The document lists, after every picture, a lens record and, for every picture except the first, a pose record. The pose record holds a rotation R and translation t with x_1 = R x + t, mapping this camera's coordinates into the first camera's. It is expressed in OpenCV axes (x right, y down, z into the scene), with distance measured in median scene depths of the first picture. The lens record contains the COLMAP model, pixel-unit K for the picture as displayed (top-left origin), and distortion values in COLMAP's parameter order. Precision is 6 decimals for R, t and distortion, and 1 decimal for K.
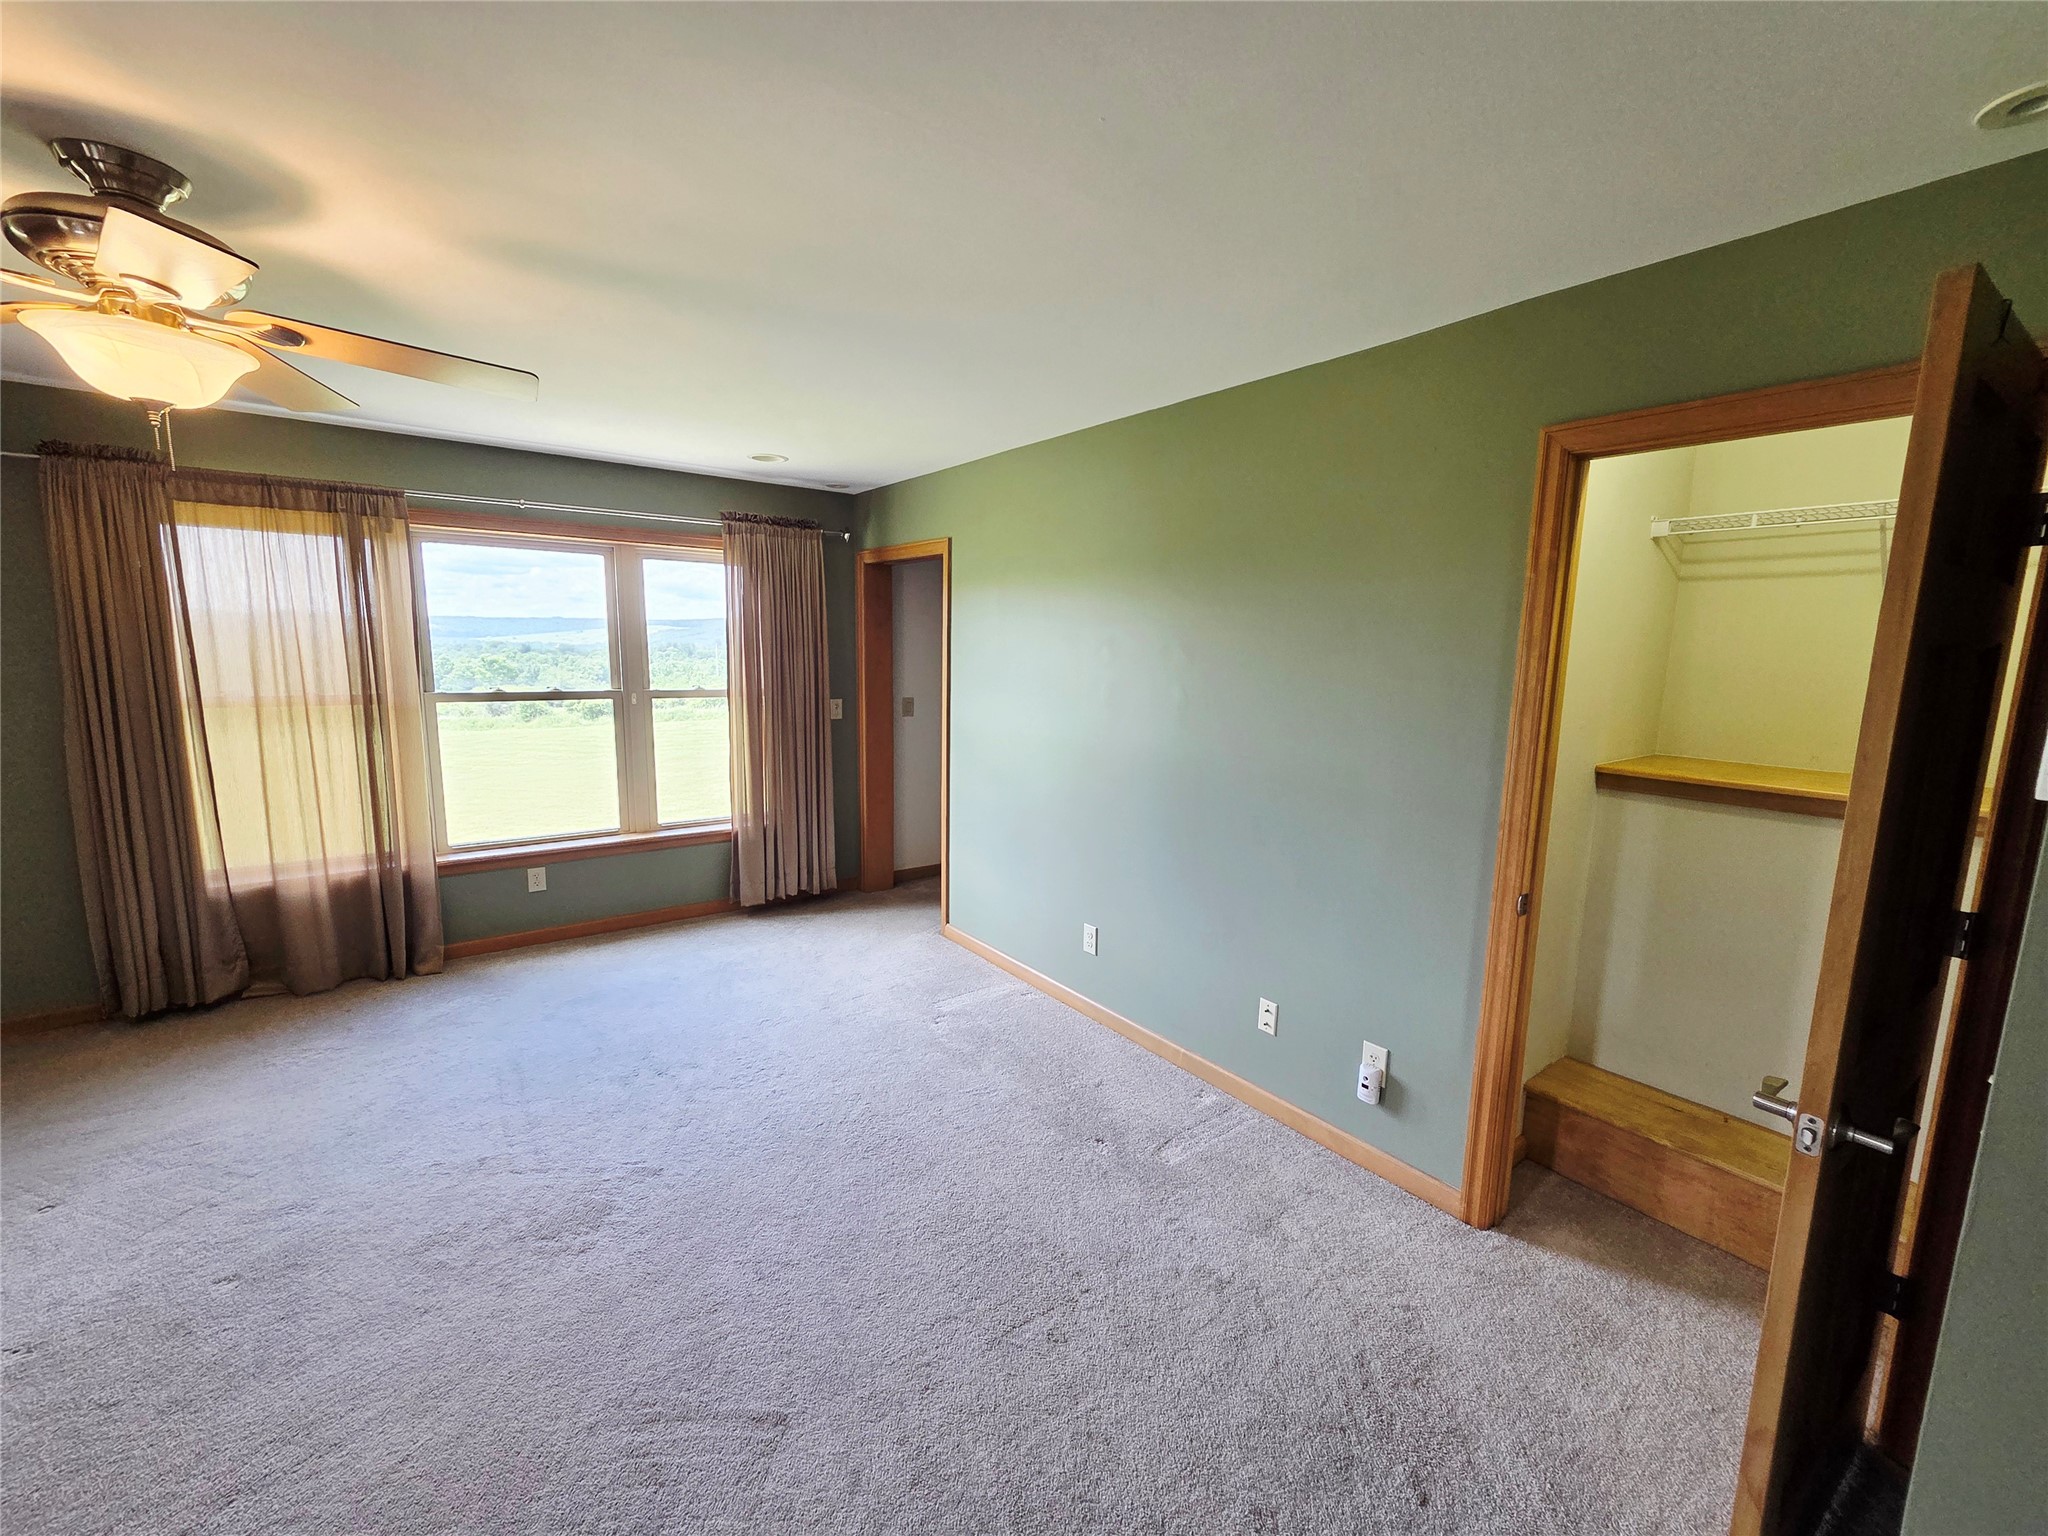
lens RADIAL K [[838.8, 0, 1037.1], [0, 838.8, 770.4], [0, 0, 1]] dist [0.004207, -0.000241]
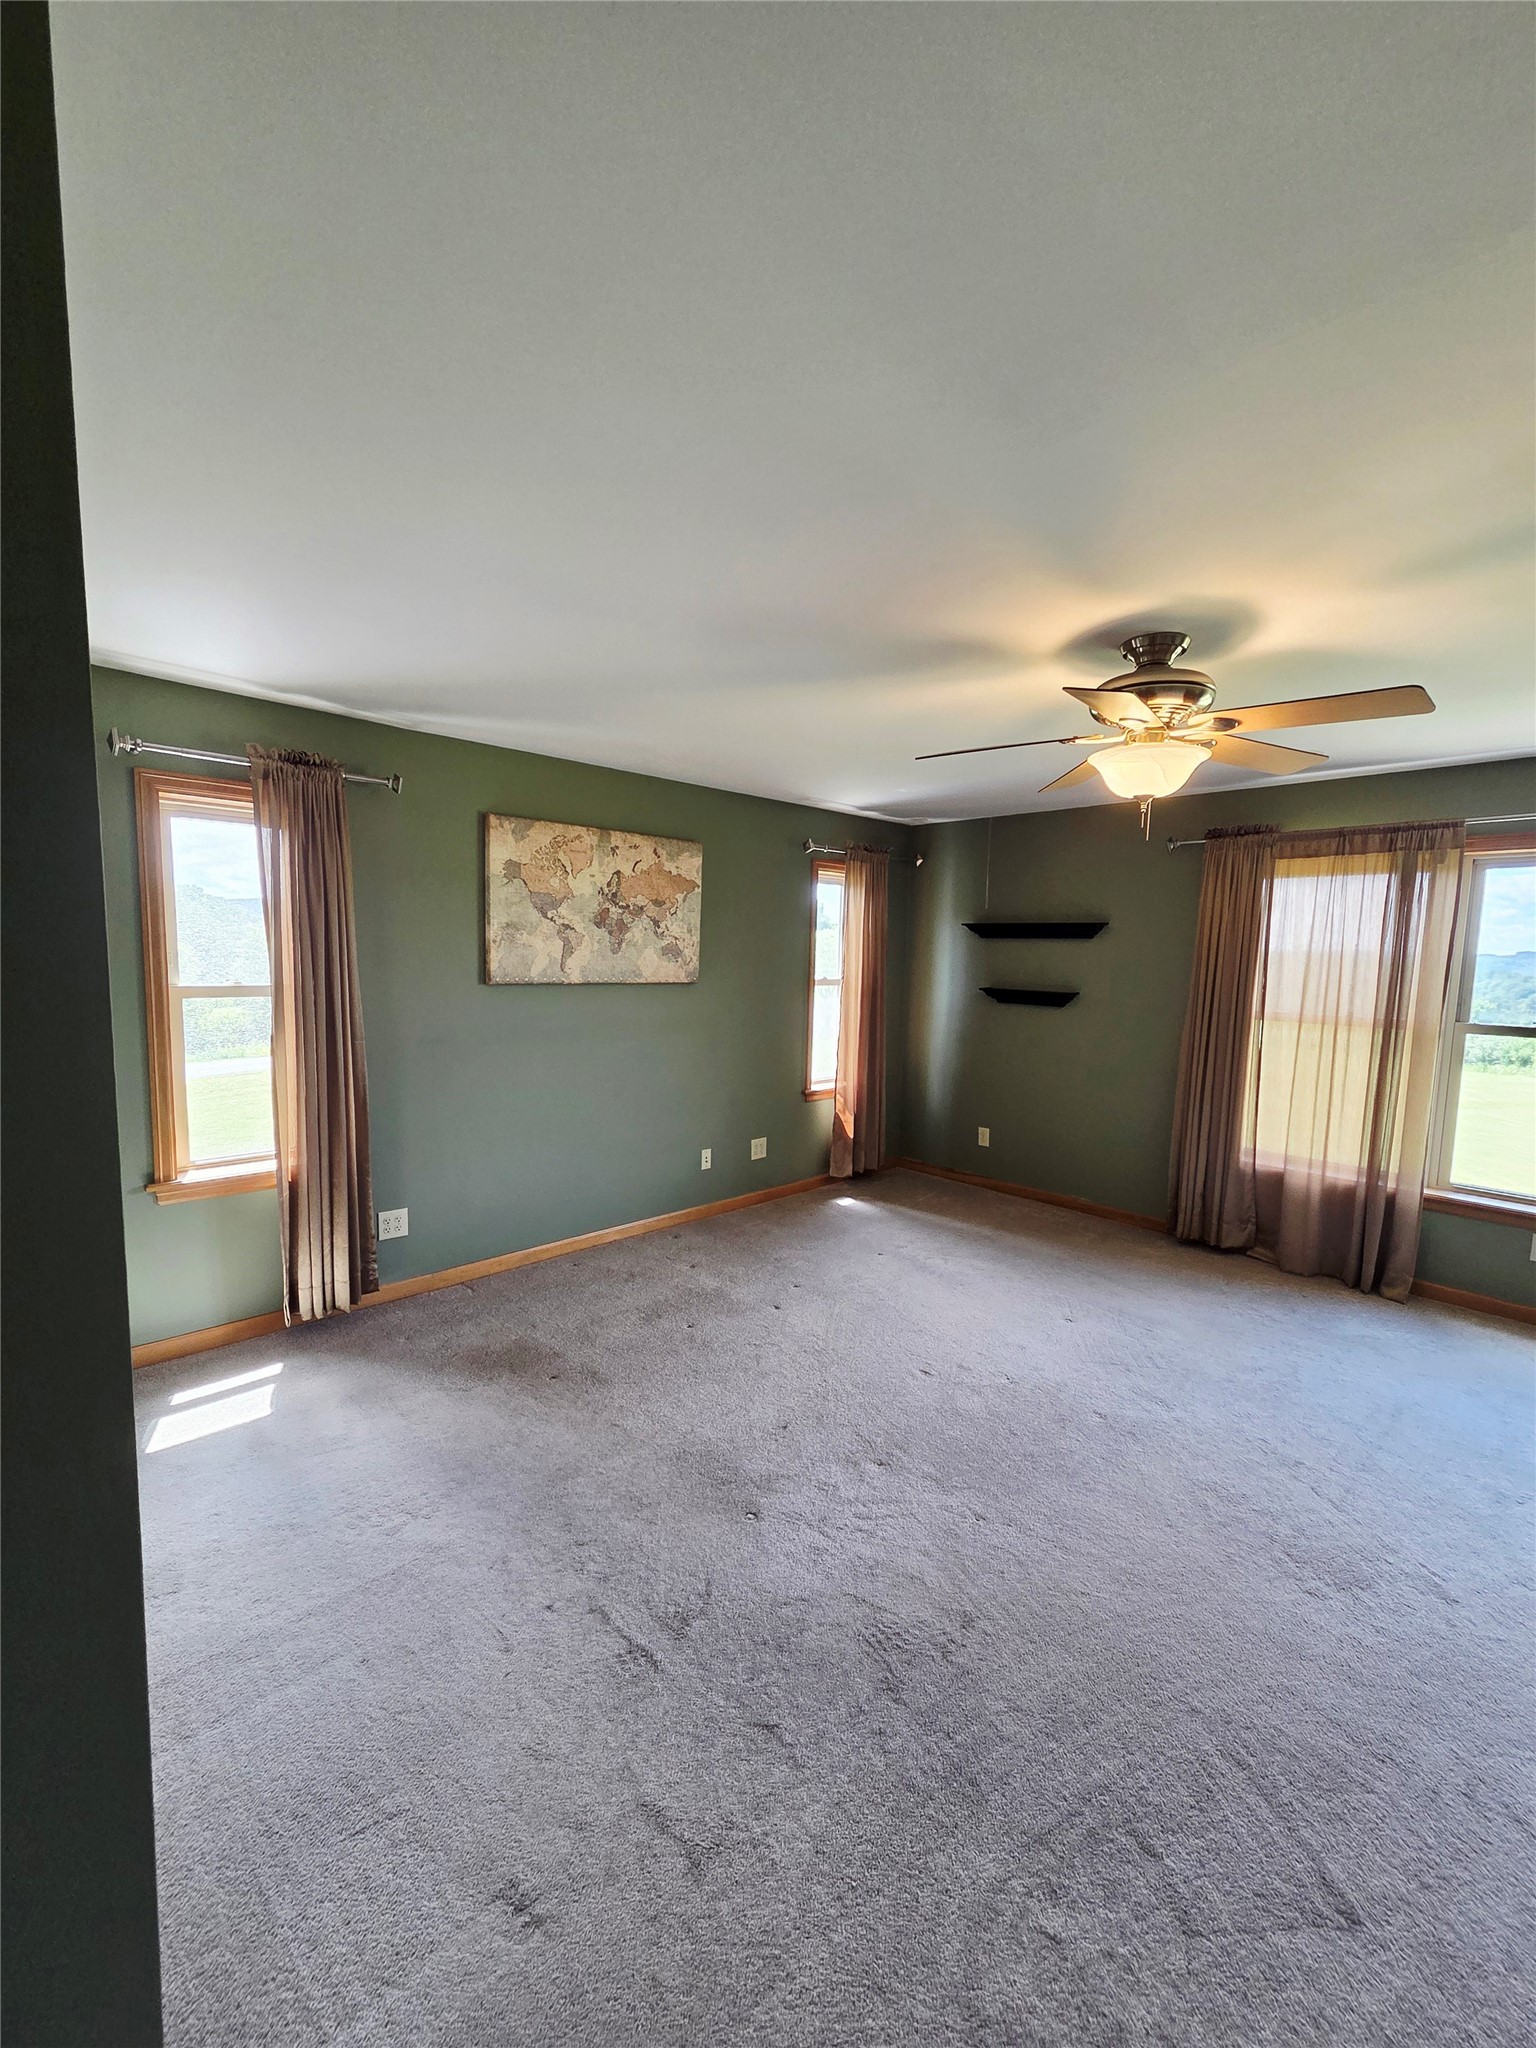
lens RADIAL K [[838.8, 0, 769.2], [0, 838.8, 1044.0], [0, 0, 1]] dist [0.004207, -0.000241]
pose [[0.117329, 0.092553, -0.988771, 0.166442], [-0.170318, 0.982771, 0.071781, -0.002466], [0.978379, 0.159984, 0.131071, 0.107201]]
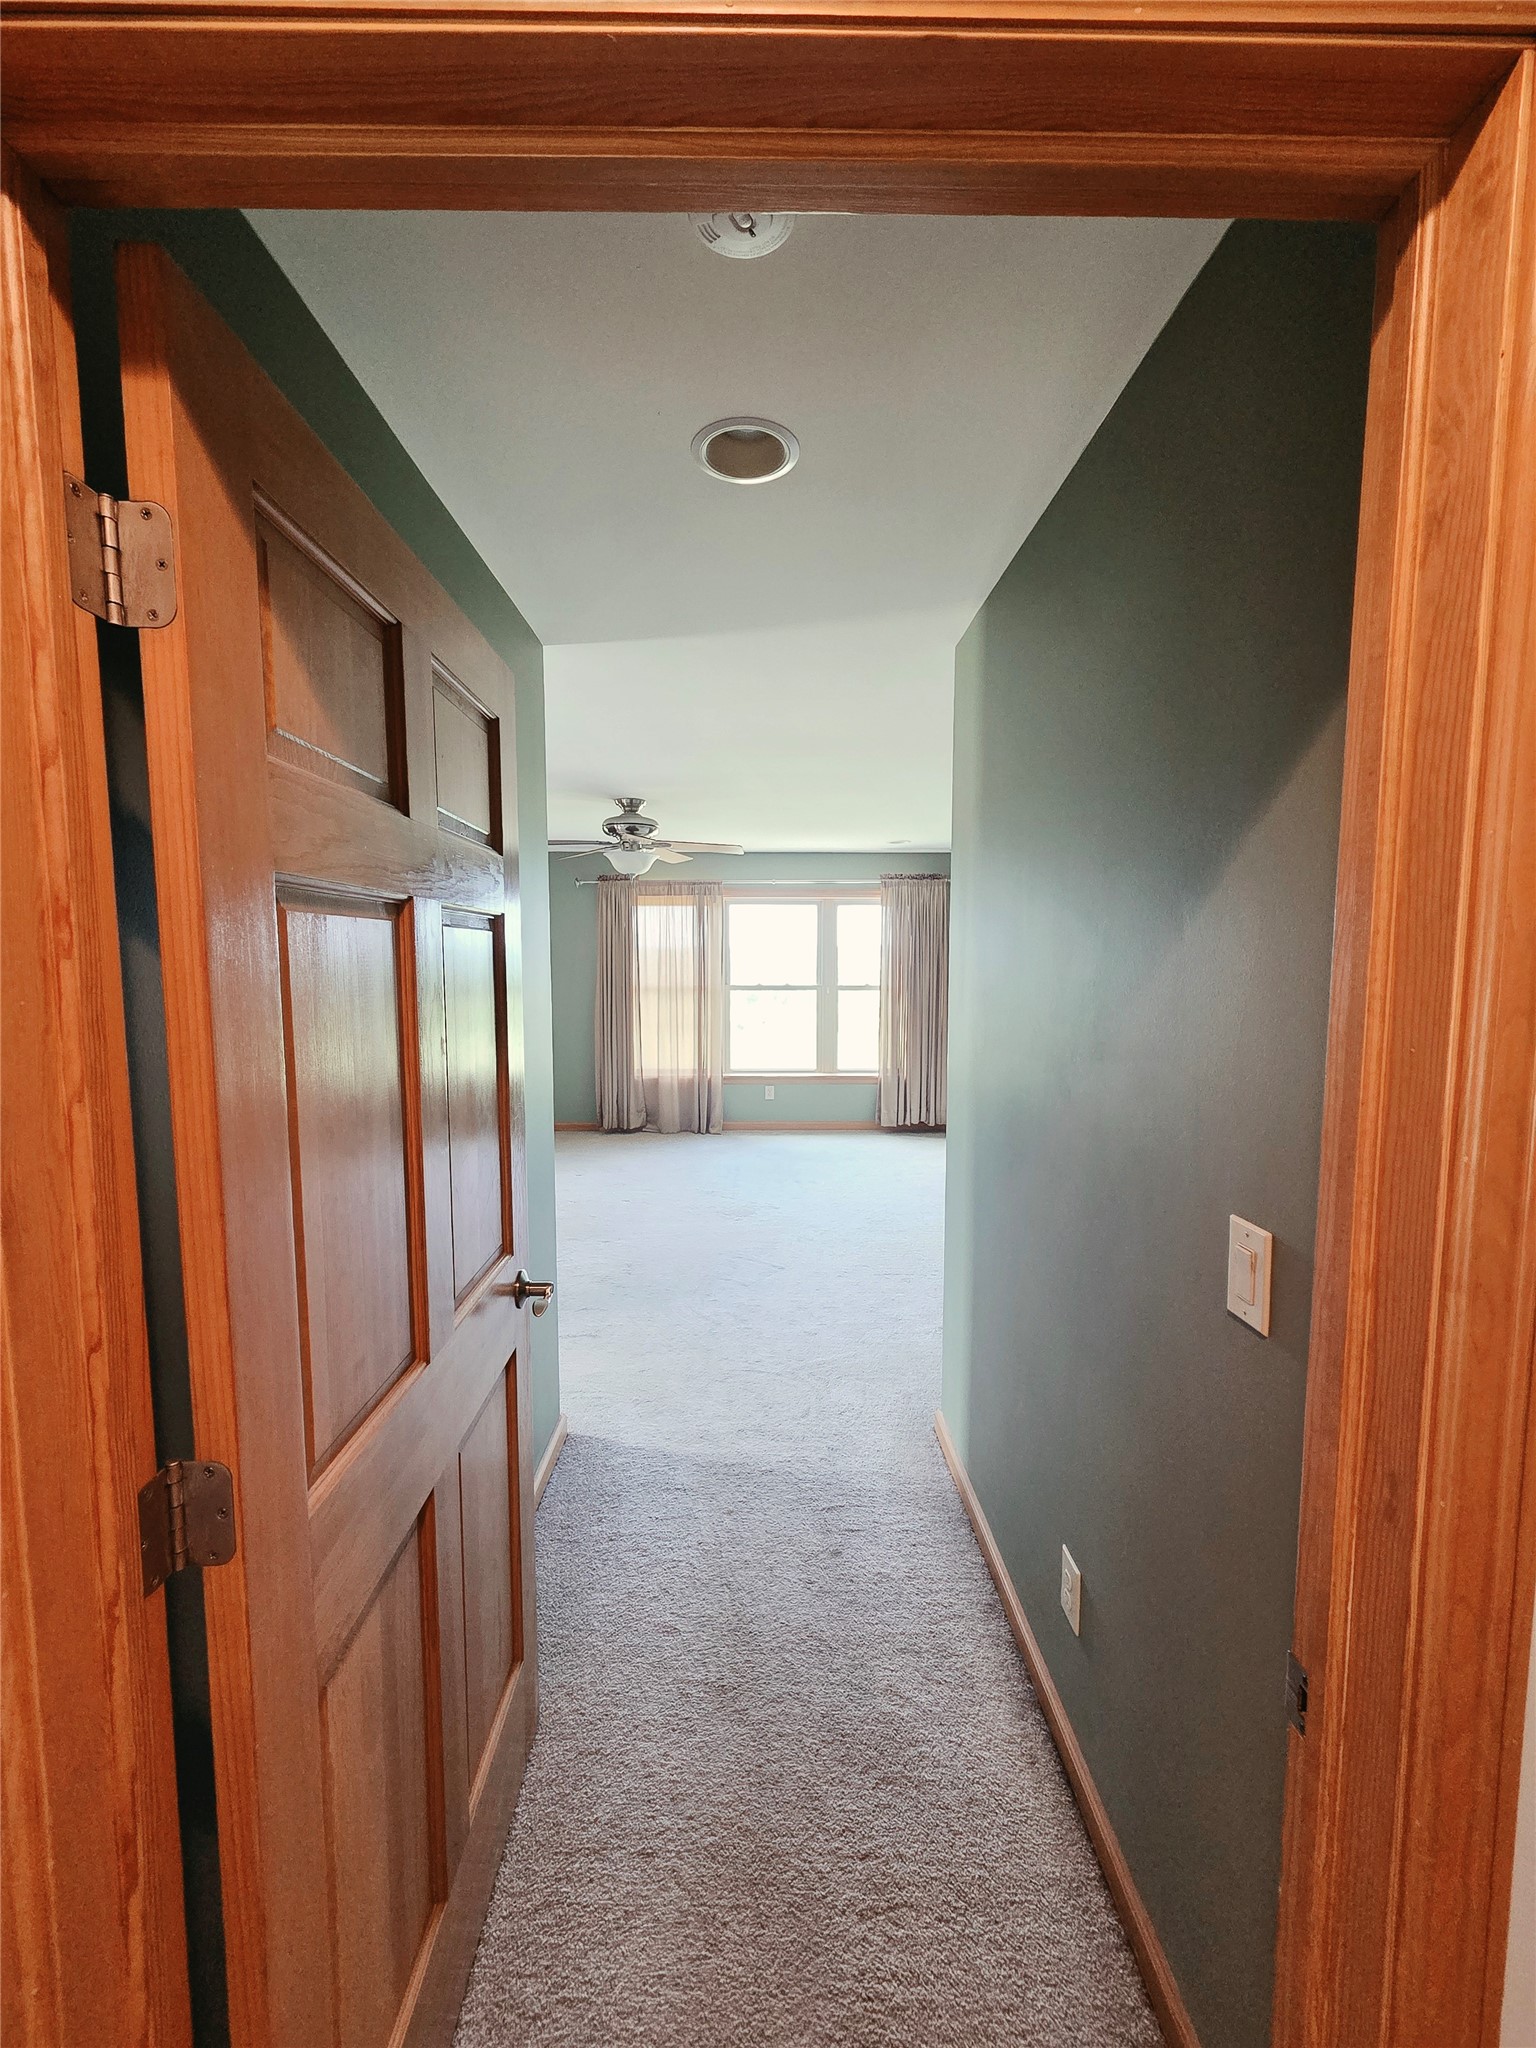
lens RADIAL K [[838.8, 0, 776.4], [0, 838.8, 1034.7], [0, 0, 1]] dist [0.004207, -0.000241]
pose [[0.808147, 0.032027, -0.588109, 0.523346], [-0.072946, 0.996275, -0.045984, 0.107786], [0.584446, 0.080062, 0.807473, -0.487186]]
